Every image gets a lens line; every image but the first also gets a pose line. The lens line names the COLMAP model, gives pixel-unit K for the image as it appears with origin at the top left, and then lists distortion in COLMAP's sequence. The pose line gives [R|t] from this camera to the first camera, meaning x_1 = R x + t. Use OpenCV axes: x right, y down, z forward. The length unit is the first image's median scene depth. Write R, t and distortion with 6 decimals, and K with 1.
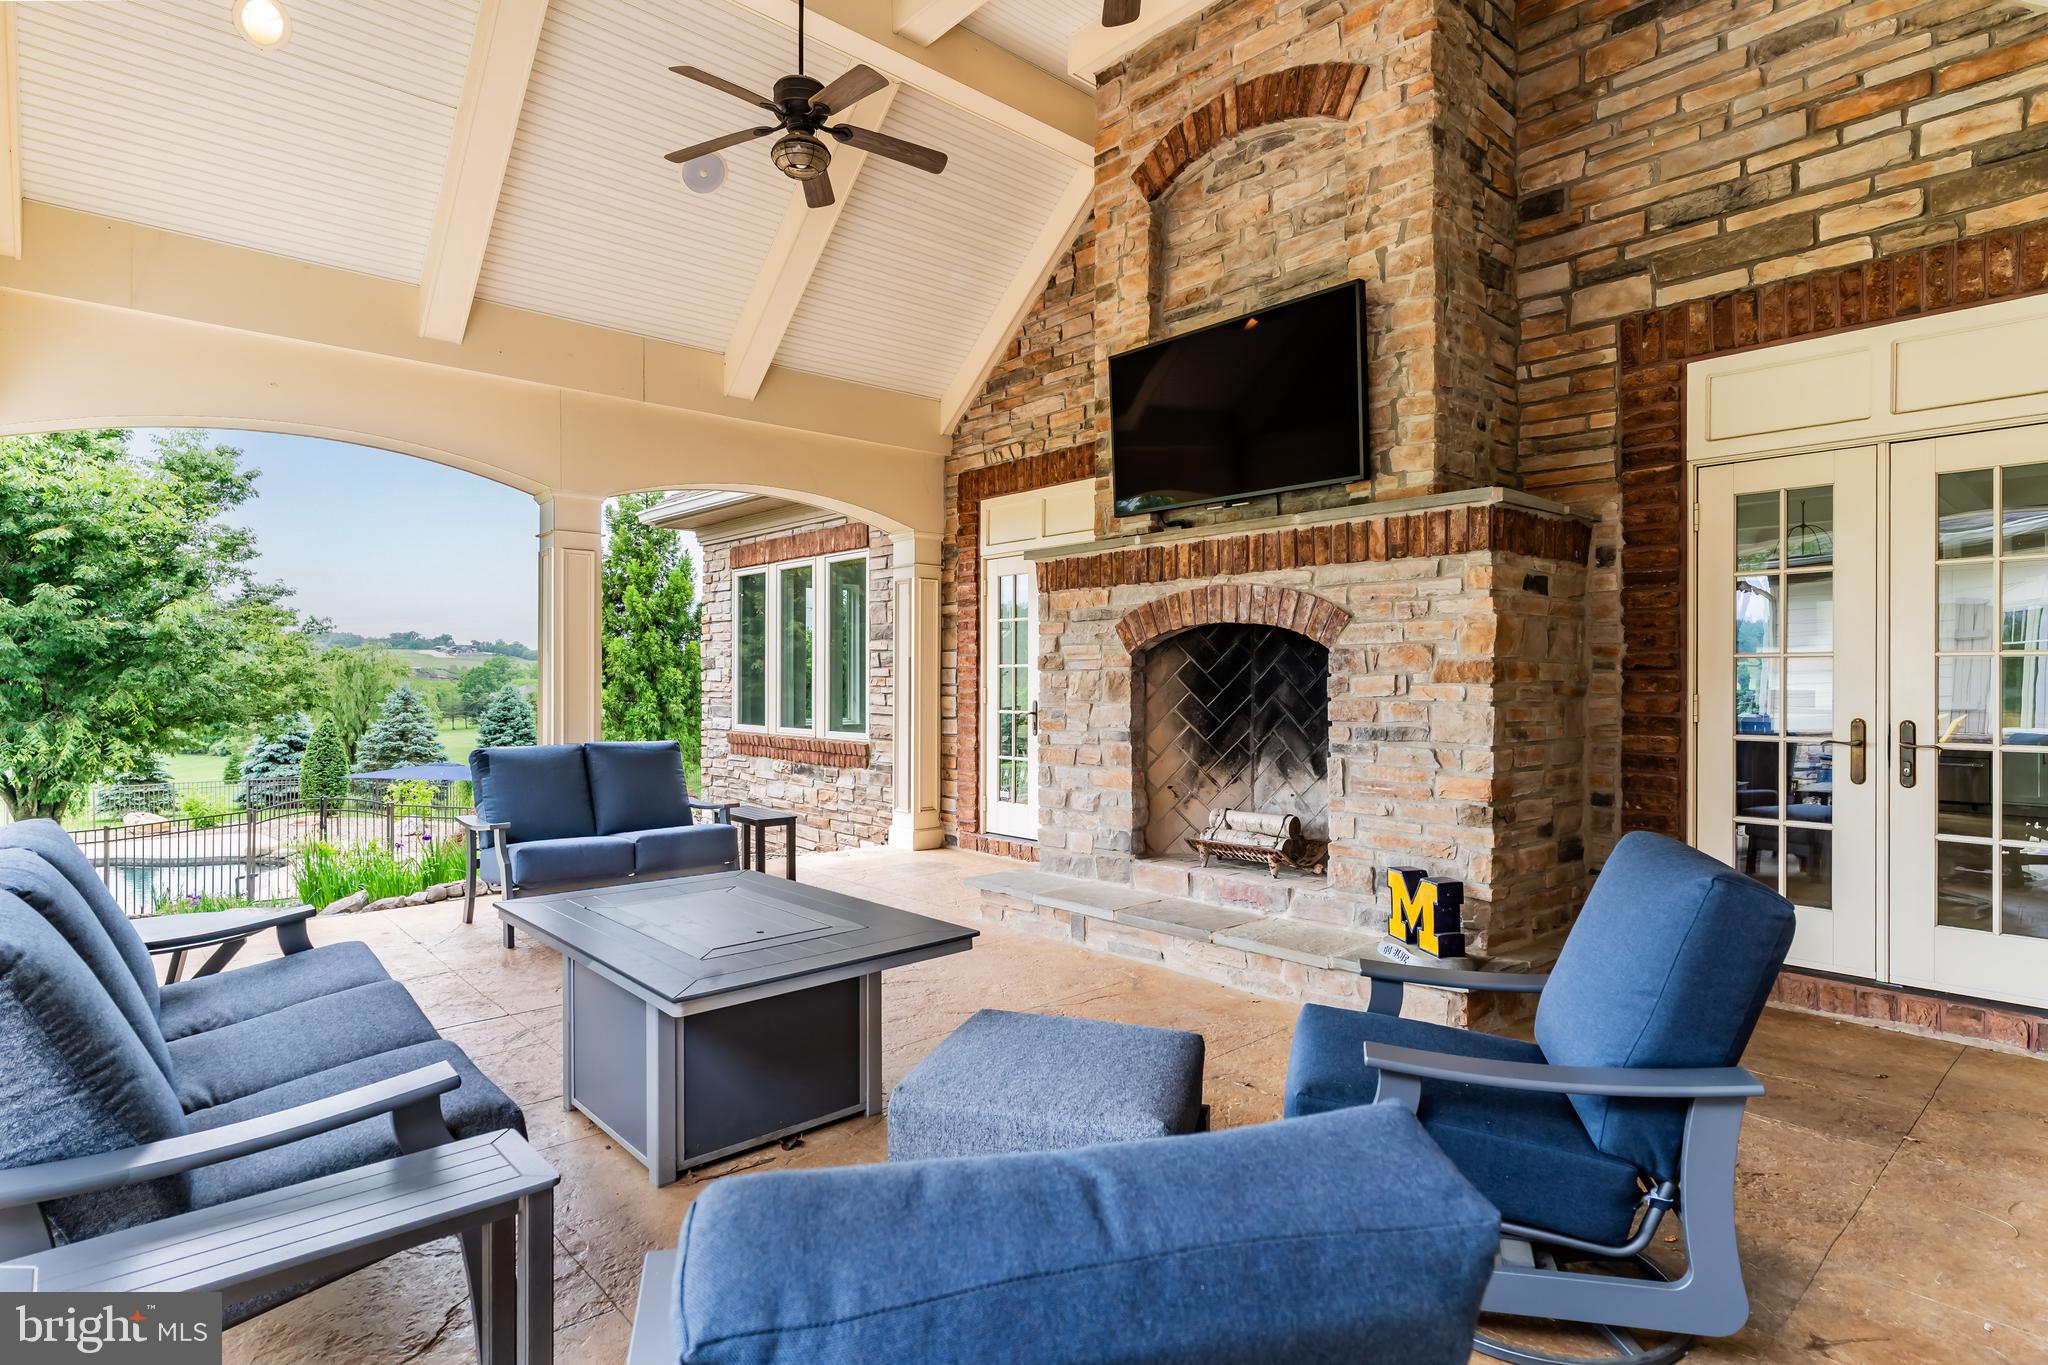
lens RADIAL K [[1048.0, 0, 1024.0], [0, 1048.0, 682.5], [0, 0, 1]] dist [0.000796, -0.000012]
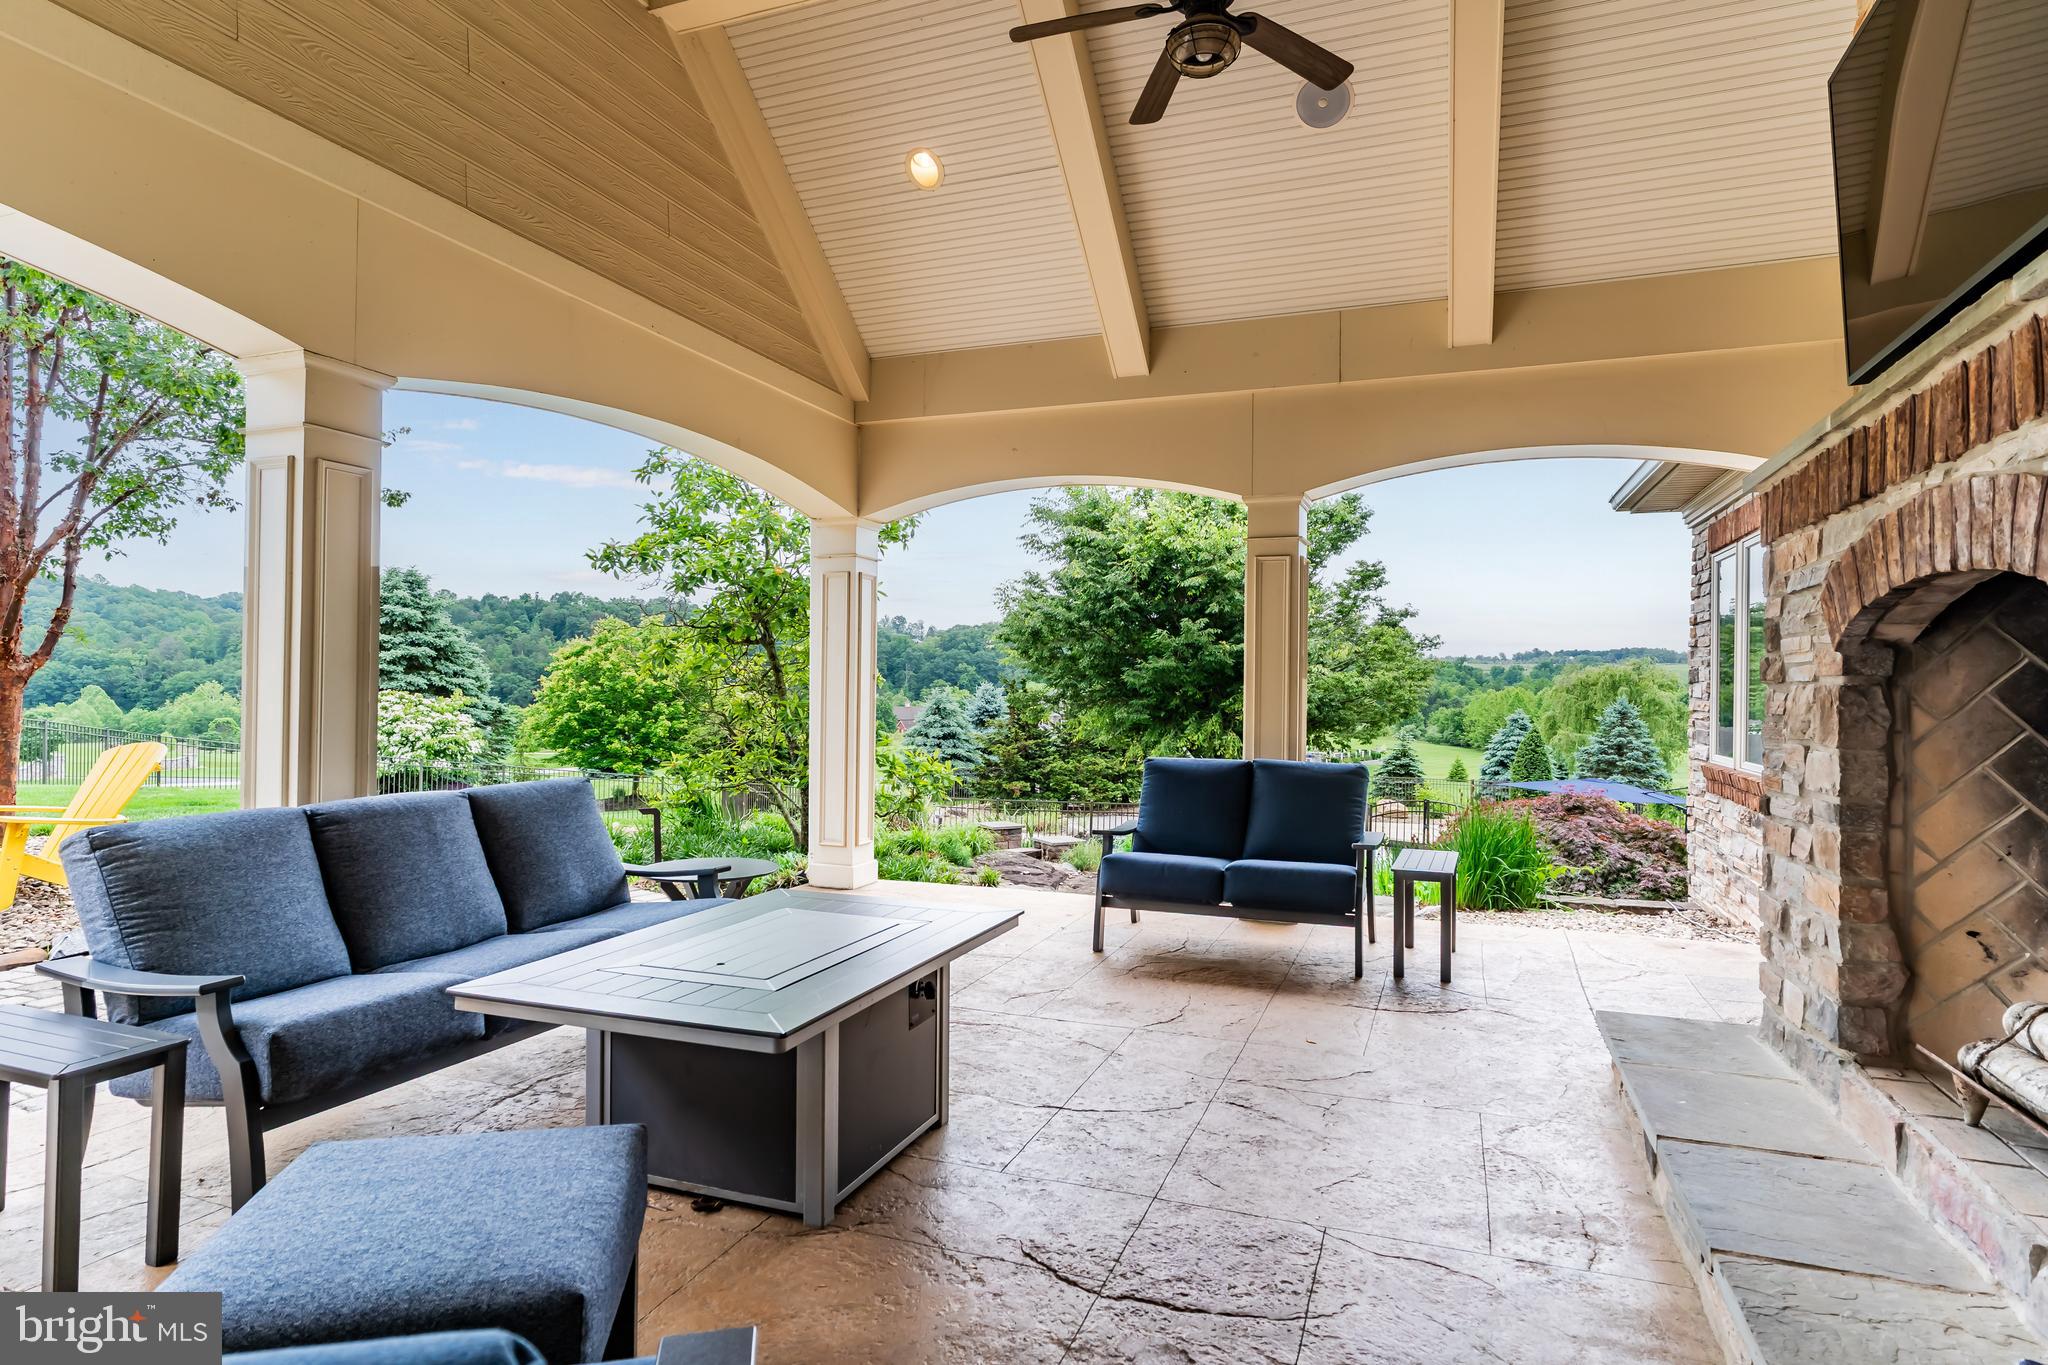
lens RADIAL K [[1048.0, 0, 1024.0], [0, 1048.0, 682.5], [0, 0, 1]] dist [0.000796, -0.000012]
pose [[0.473224, 0.000778, -0.880942, 0.334058], [-0.012832, 0.999900, -0.006010, -0.003473], [0.880849, 0.014148, 0.473186, 0.386067]]
